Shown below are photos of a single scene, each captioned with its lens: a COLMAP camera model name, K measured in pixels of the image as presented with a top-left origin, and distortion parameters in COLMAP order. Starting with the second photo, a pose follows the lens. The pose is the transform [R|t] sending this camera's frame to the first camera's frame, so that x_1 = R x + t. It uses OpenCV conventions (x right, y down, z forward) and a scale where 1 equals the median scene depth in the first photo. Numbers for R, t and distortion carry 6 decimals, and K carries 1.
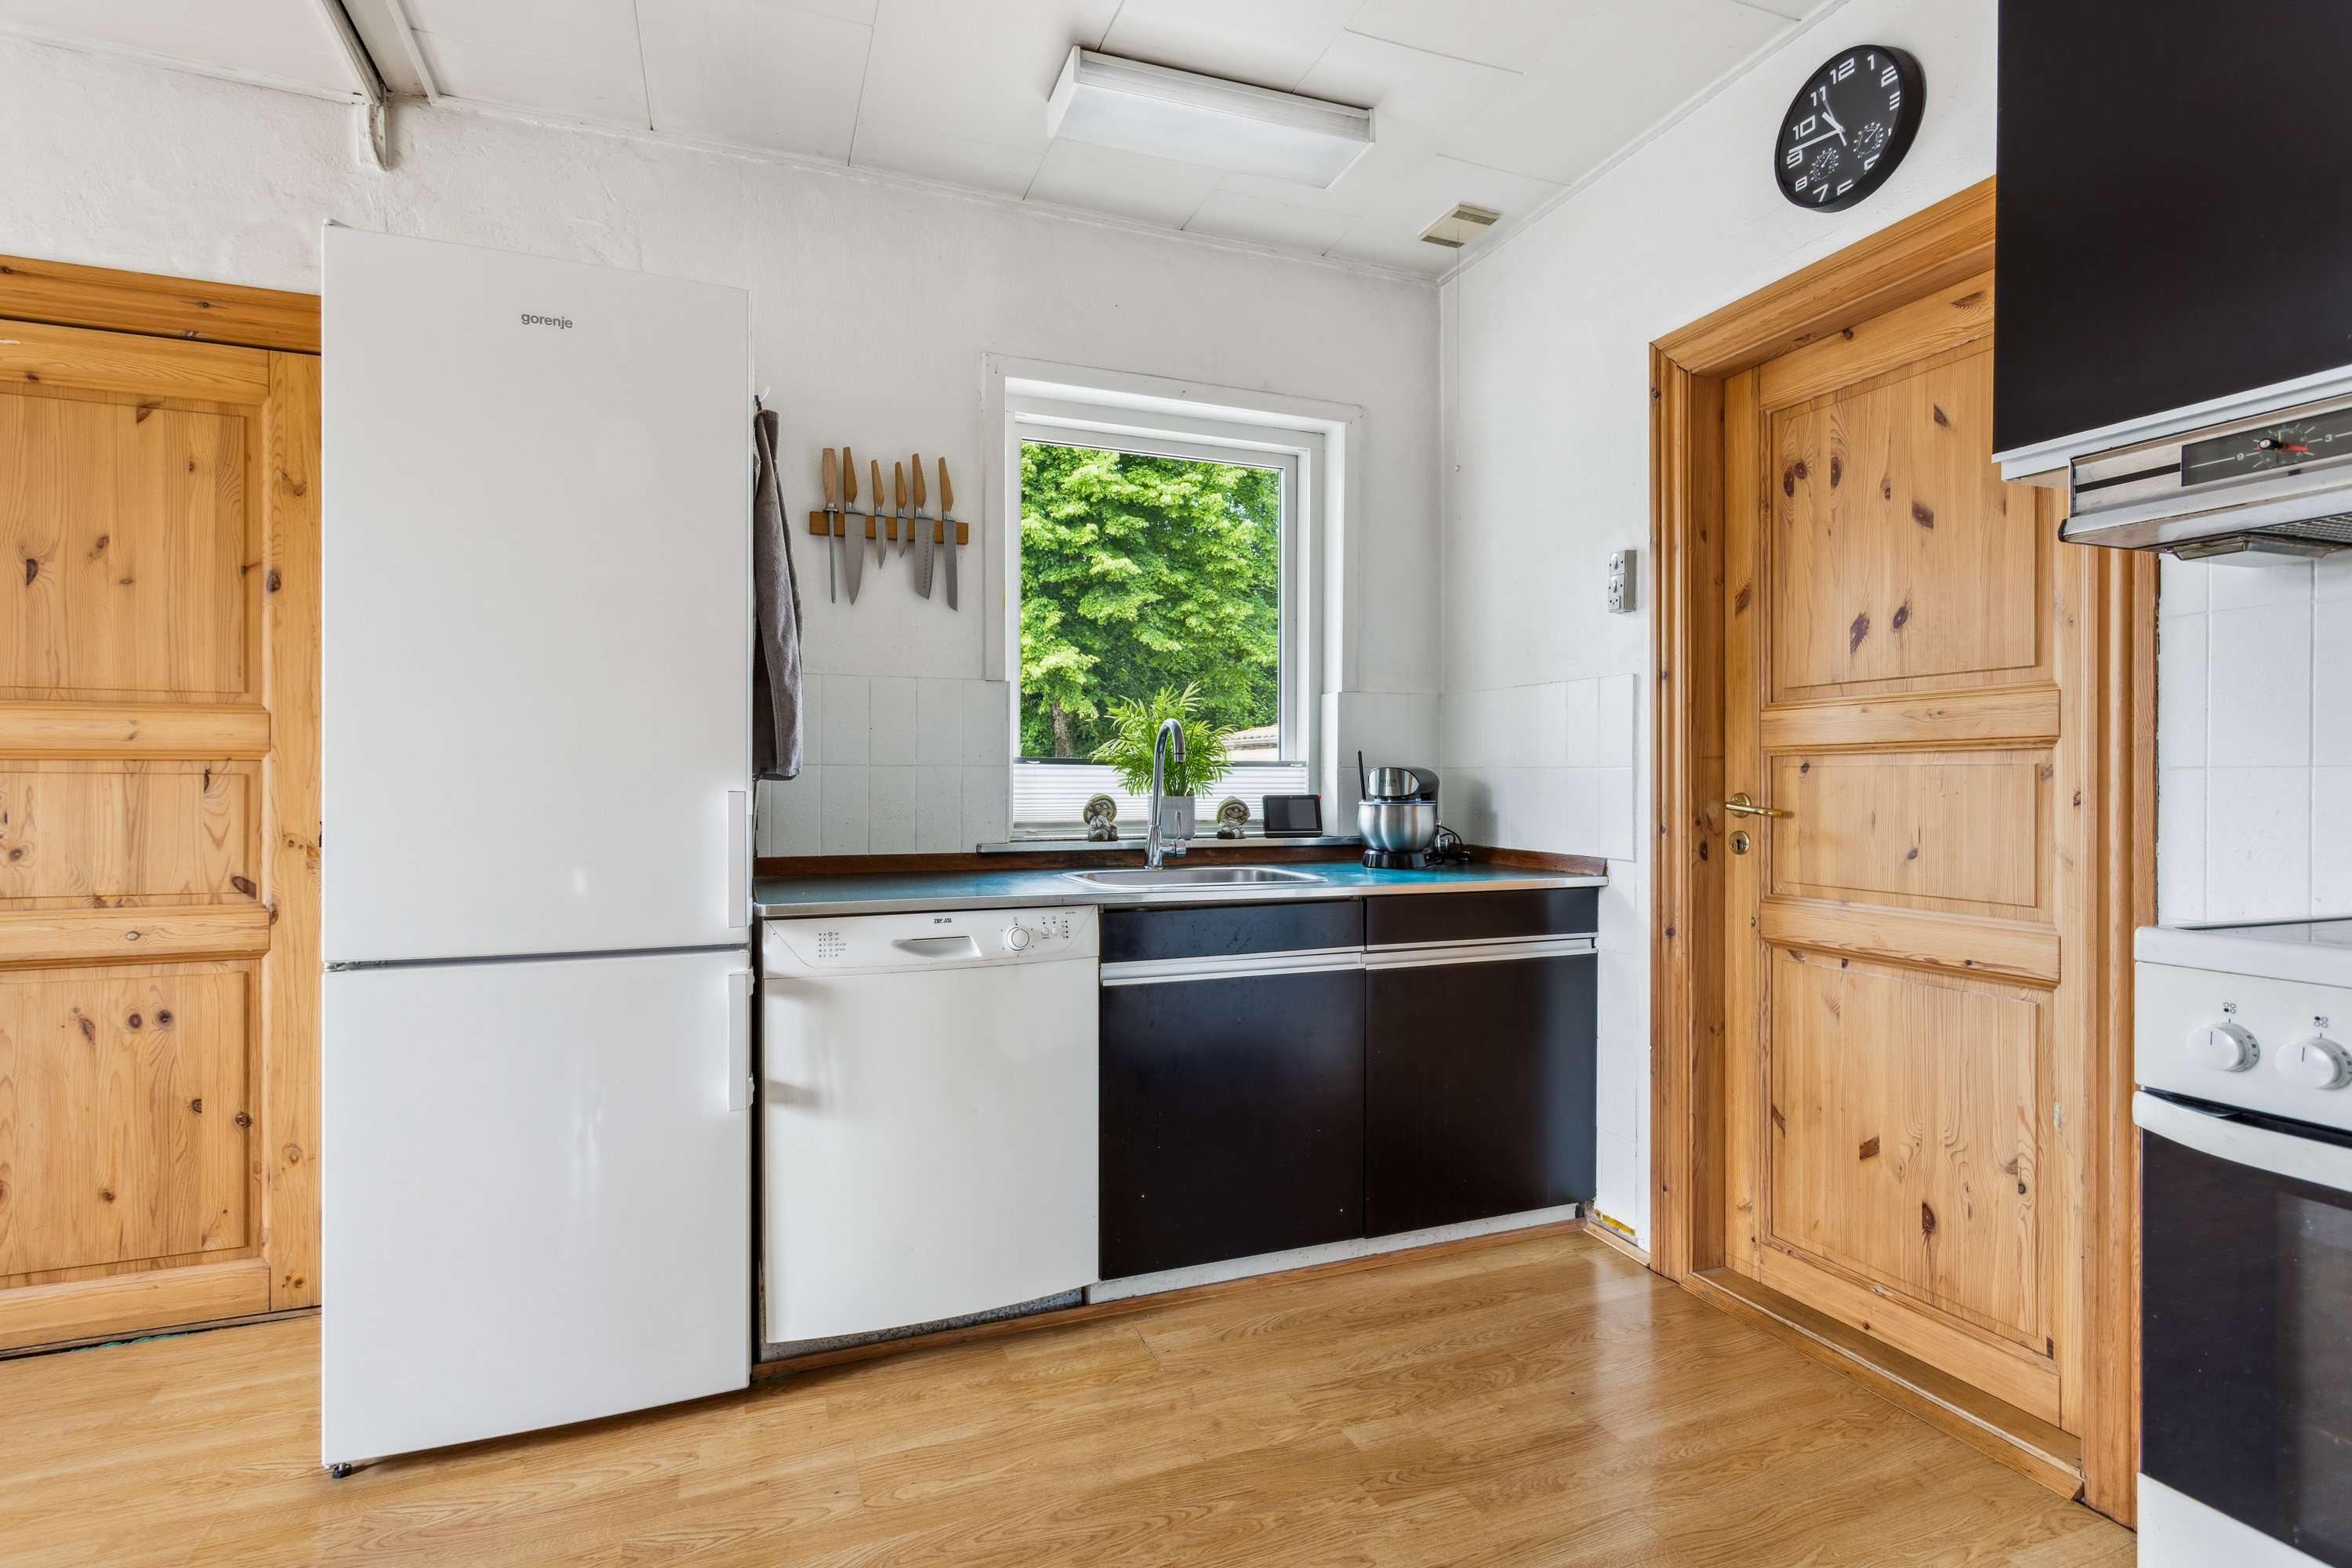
lens RADIAL K [[1132.0, 0, 1176.0], [0, 1132.0, 784.0], [0, 0, 1]] dist [0.000670, 0.000292]
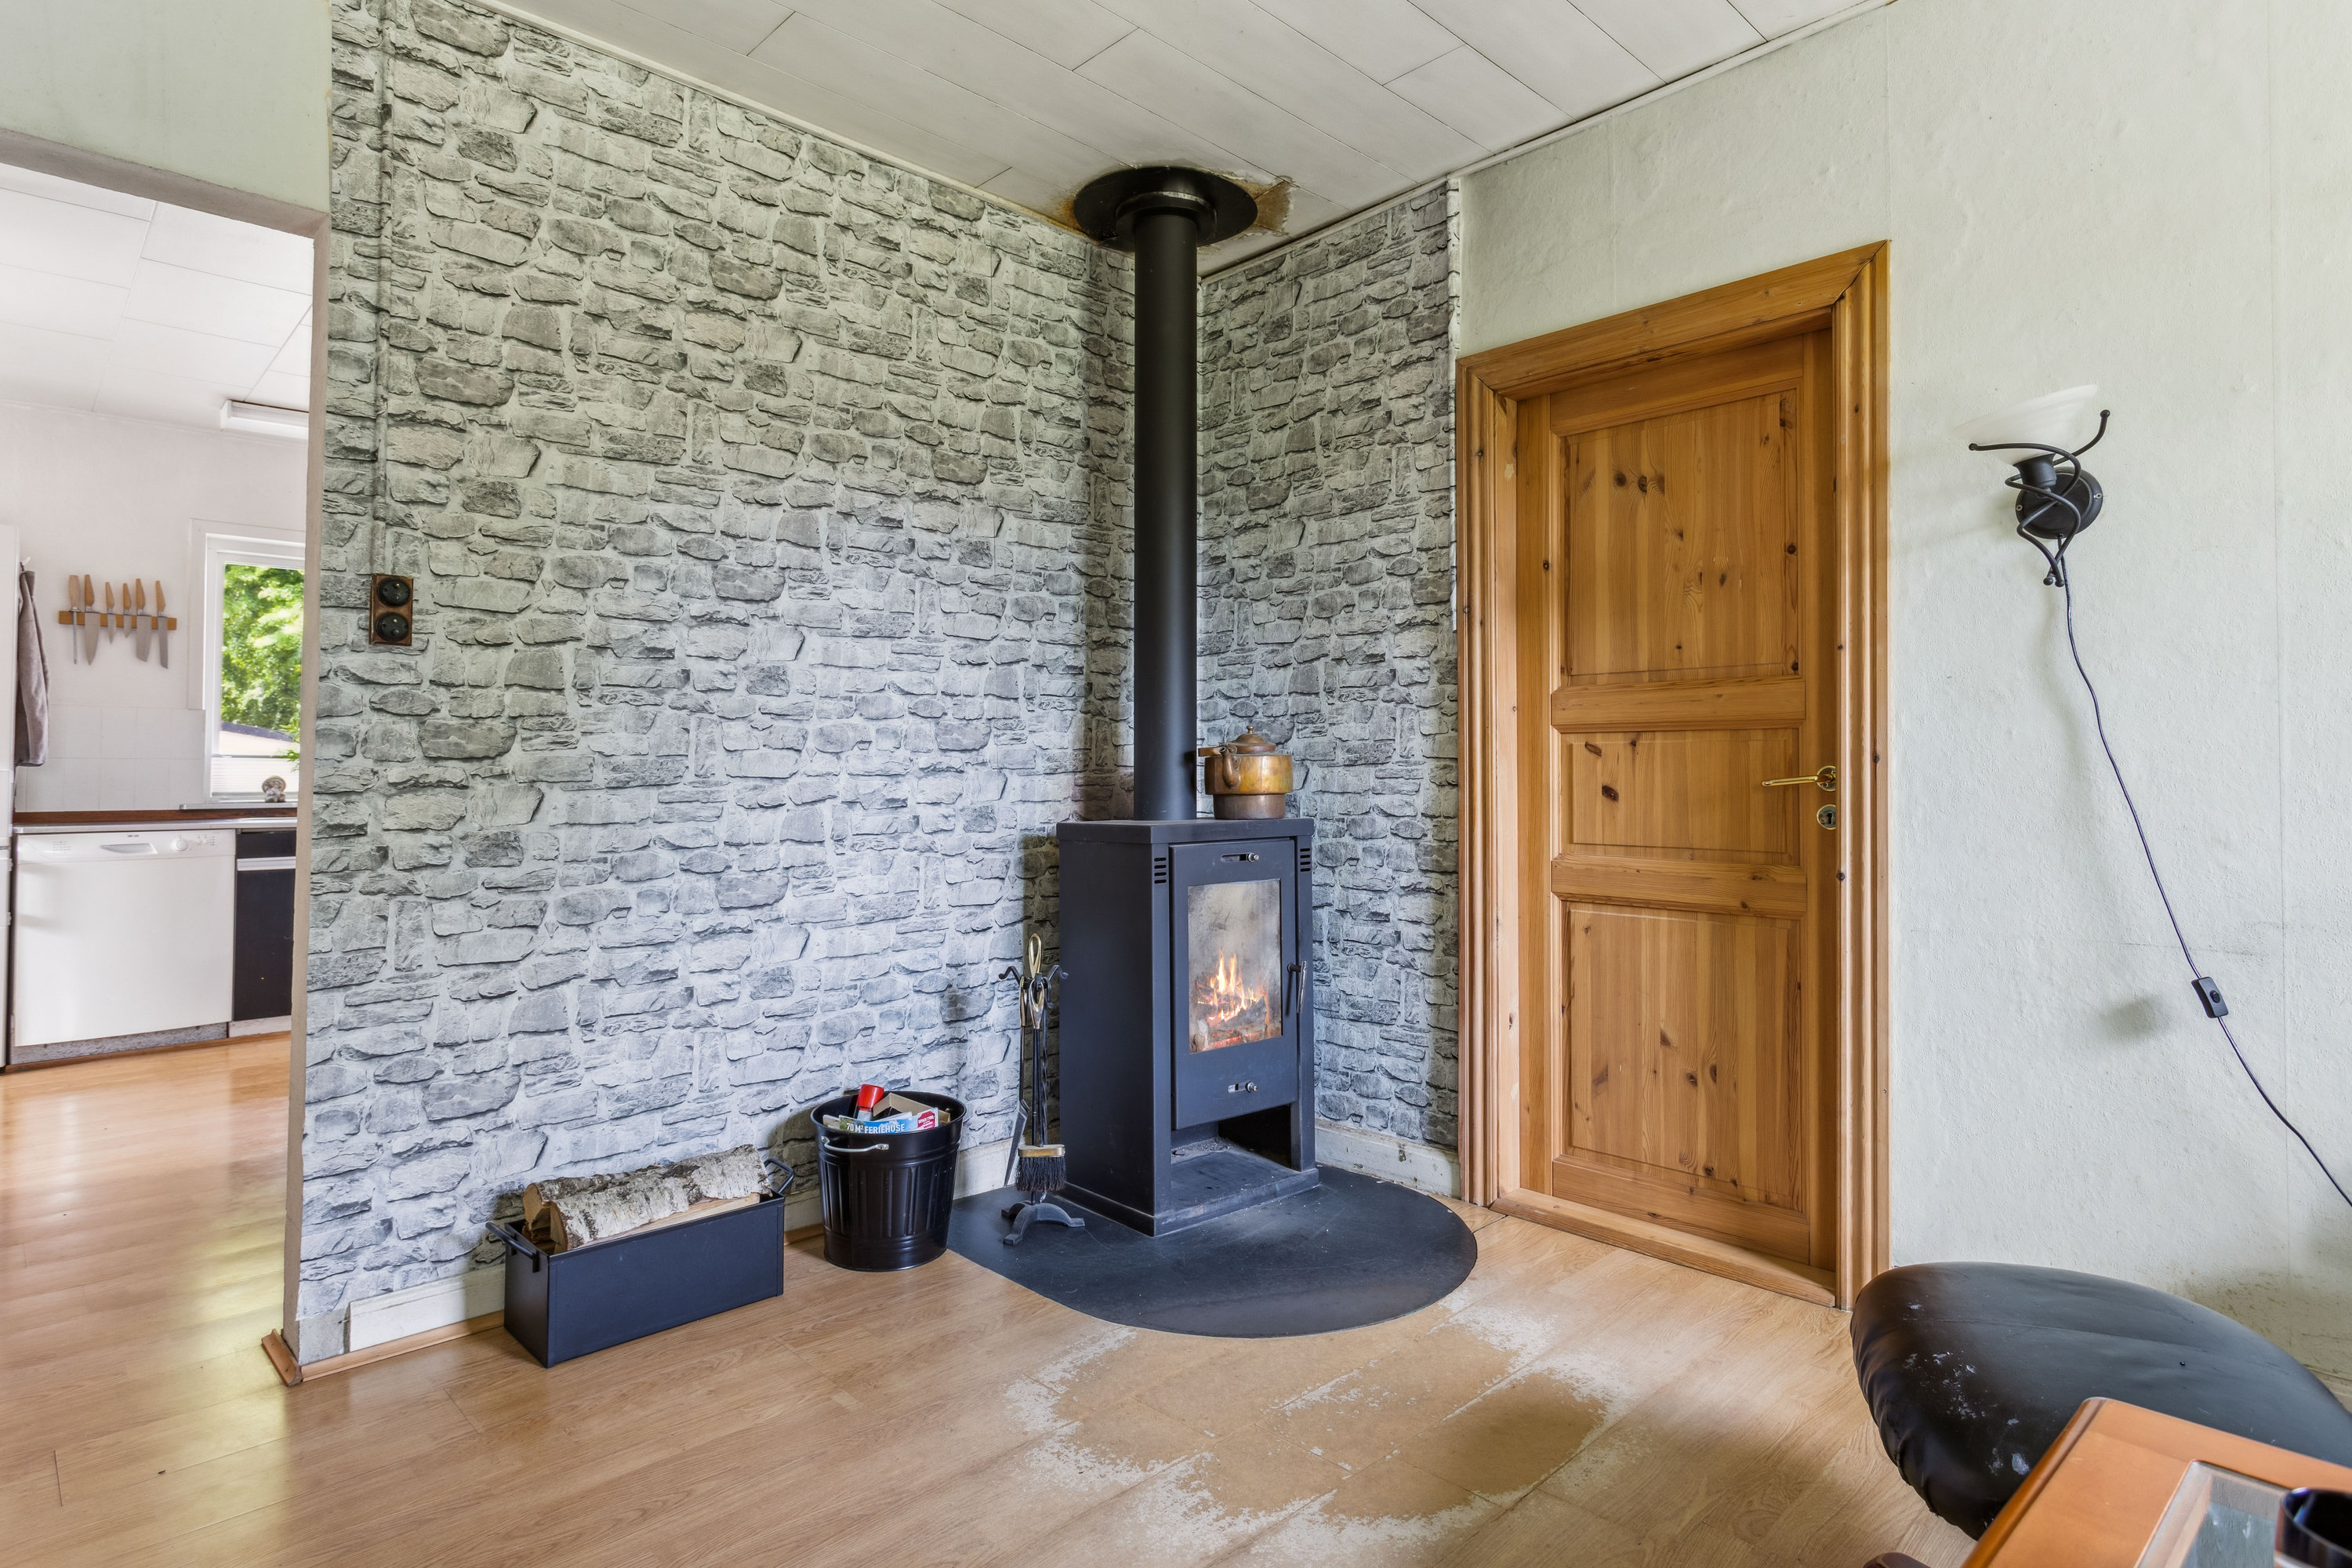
lens RADIAL K [[1245.4, 0, 1179.6], [0, 1245.4, 741.7], [0, 0, 1]] dist [-0.000259, -0.000005]
pose [[0.922280, 0.011524, 0.386350, 0.521388], [-0.000161, 0.999567, -0.029430, 0.014332], [-0.386521, 0.027081, 0.921883, -1.406258]]
